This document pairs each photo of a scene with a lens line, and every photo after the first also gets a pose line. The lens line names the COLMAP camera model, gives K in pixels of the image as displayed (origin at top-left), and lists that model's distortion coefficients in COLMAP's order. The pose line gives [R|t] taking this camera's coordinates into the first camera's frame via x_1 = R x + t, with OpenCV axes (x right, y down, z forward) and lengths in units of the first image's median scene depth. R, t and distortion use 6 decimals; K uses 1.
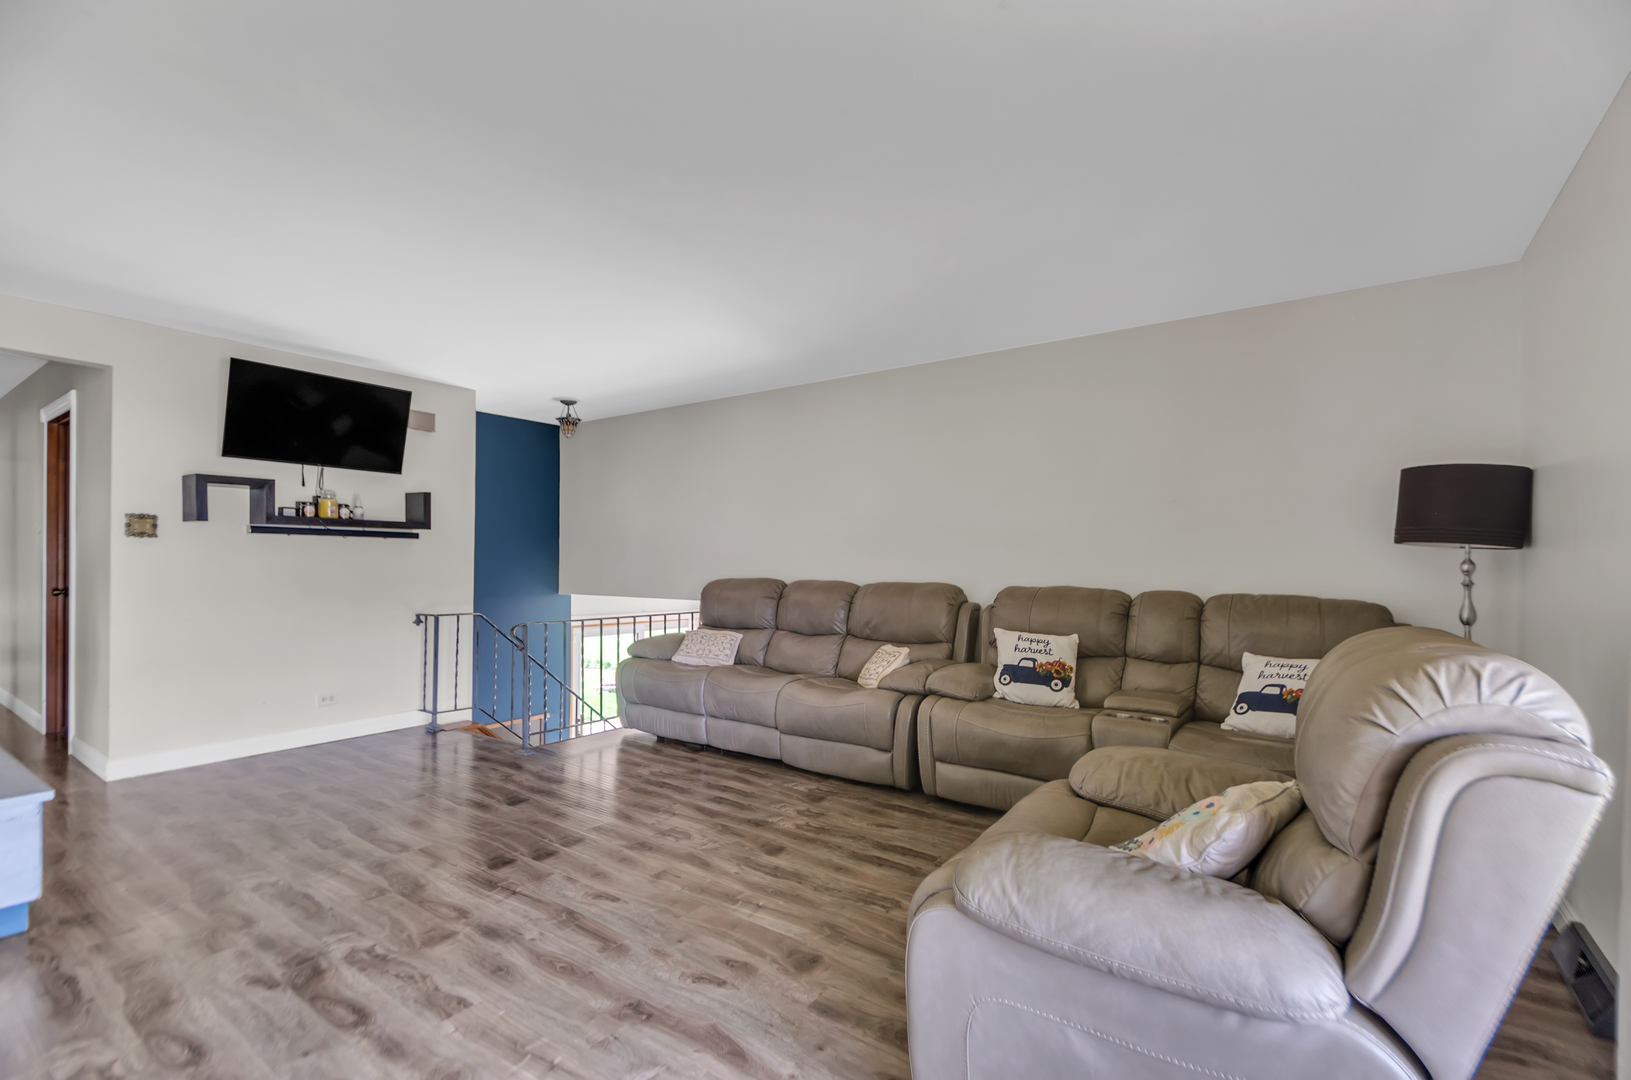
lens RADIAL K [[727.0, 0, 813.4], [0, 727.0, 550.6], [0, 0, 1]] dist [-0.012061, 0.001449]
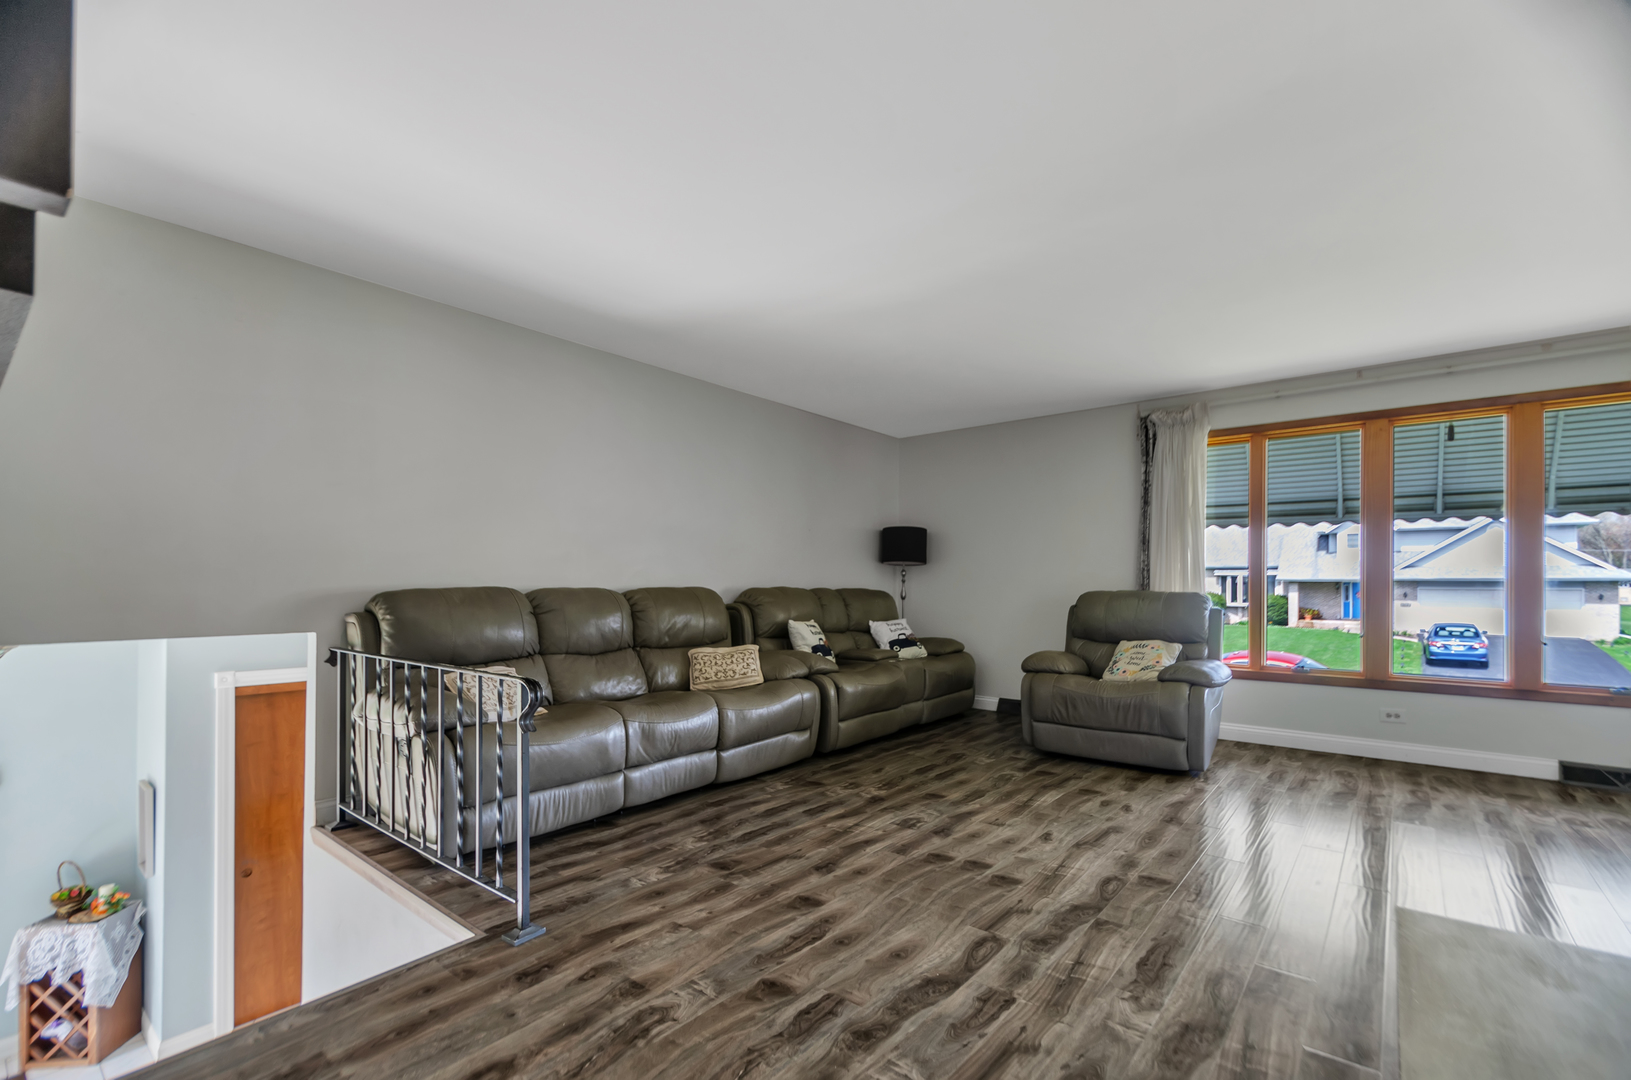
lens RADIAL K [[727.0, 0, 810.6], [0, 727.0, 570.2], [0, 0, 1]] dist [-0.012061, 0.001449]
pose [[0.073499, 0.006051, 0.997277, -1.320605], [-0.012076, 0.999914, -0.005177, 0.029647], [-0.997222, -0.011663, 0.073566, 1.118242]]
